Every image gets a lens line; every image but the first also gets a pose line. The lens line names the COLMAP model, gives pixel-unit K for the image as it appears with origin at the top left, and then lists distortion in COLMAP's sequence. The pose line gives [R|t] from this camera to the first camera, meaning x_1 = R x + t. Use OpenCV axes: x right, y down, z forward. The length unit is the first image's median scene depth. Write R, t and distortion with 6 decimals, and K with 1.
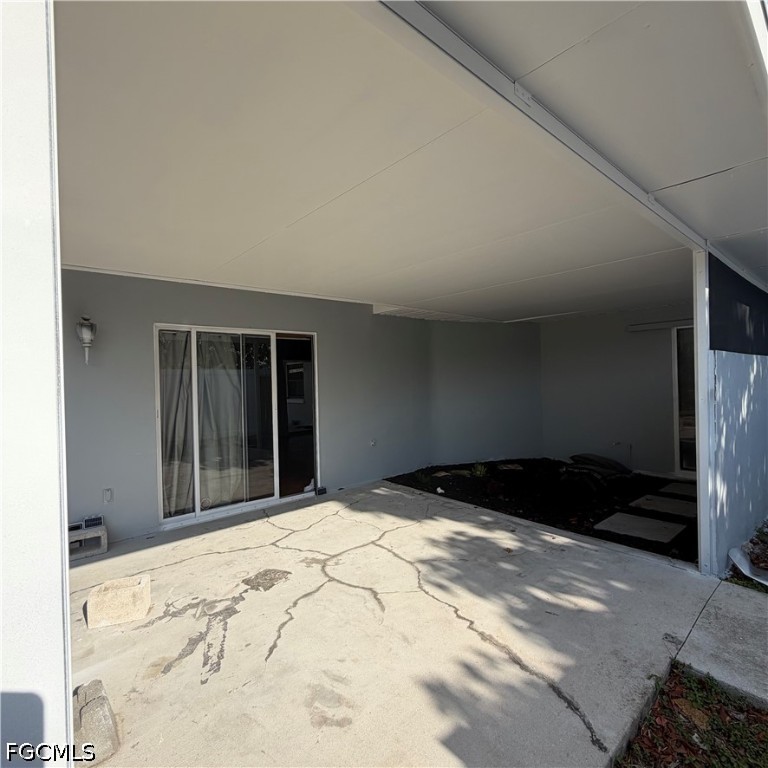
lens RADIAL K [[406.4, 0, 386.3], [0, 406.4, 382.1], [0, 0, 1]] dist [-0.005262, 0.000128]
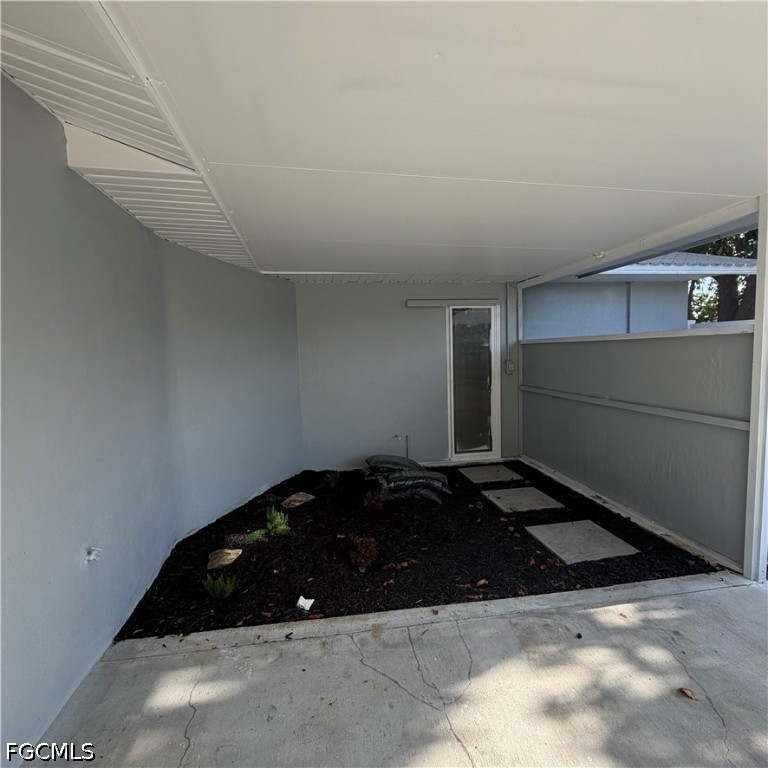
lens RADIAL K [[406.4, 0, 382.6], [0, 406.4, 385.5], [0, 0, 1]] dist [-0.005262, 0.000128]
pose [[0.529145, -0.055610, 0.846707, -0.228962], [0.017368, 0.998351, 0.054715, -0.007009], [-0.848354, -0.014247, 0.529238, 0.777709]]
